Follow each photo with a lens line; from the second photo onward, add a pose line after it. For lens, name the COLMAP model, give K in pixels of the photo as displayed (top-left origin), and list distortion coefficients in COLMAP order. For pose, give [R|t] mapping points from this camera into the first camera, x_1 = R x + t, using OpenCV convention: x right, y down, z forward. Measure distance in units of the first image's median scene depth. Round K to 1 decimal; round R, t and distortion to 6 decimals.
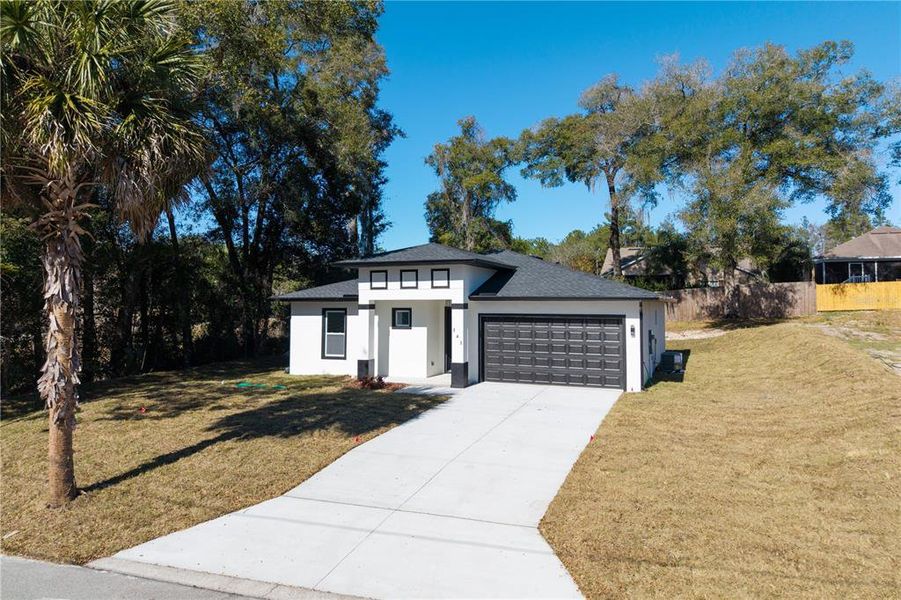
lens RADIAL K [[731.3, 0, 417.1], [0, 731.3, 299.4], [0, 0, 1]] dist [0.038972, -0.006036]
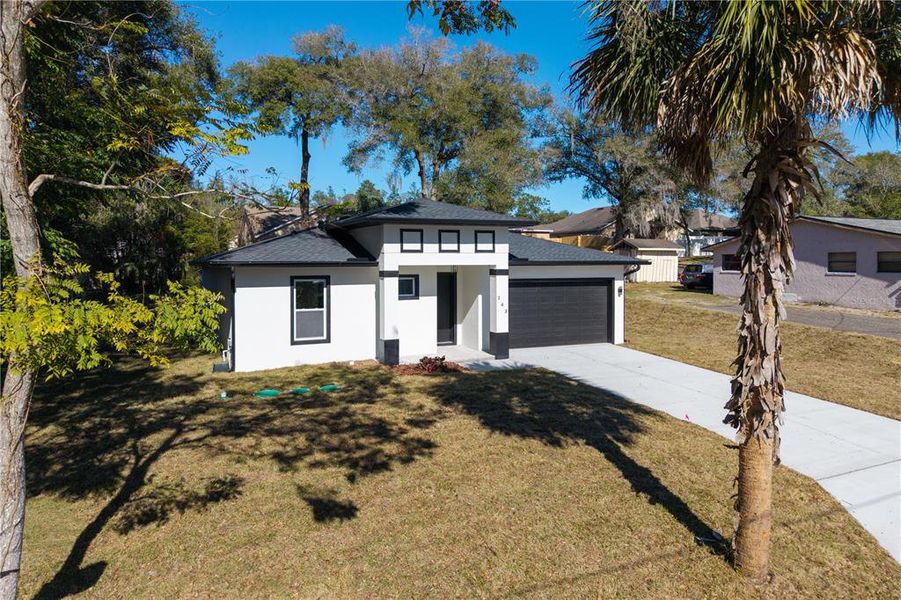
lens RADIAL K [[731.3, 0, 417.1], [0, 731.3, 299.4], [0, 0, 1]] dist [0.038972, -0.006036]
pose [[0.576189, -0.045303, 0.816060, -0.742375], [-0.004920, 0.998252, 0.058892, -0.009715], [-0.817302, -0.037948, 0.574959, 0.535903]]
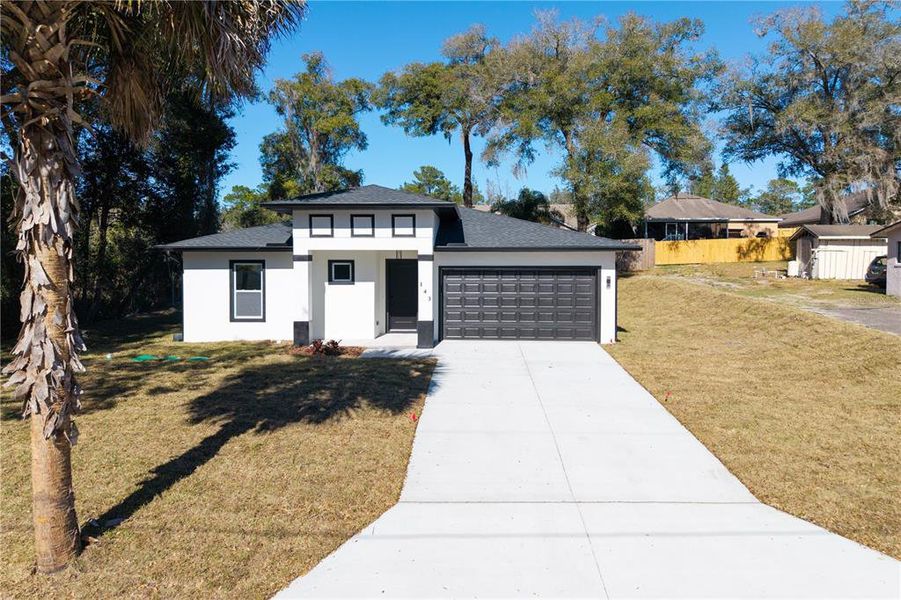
lens RADIAL K [[697.3, 0, 455.2], [0, 697.3, 313.8], [0, 0, 1]] dist [0.067947, -0.063119]
pose [[0.909765, -0.028958, 0.414112, -0.256088], [-0.003518, 0.996990, 0.077447, 0.011627], [-0.415108, -0.071915, 0.906925, 0.204289]]
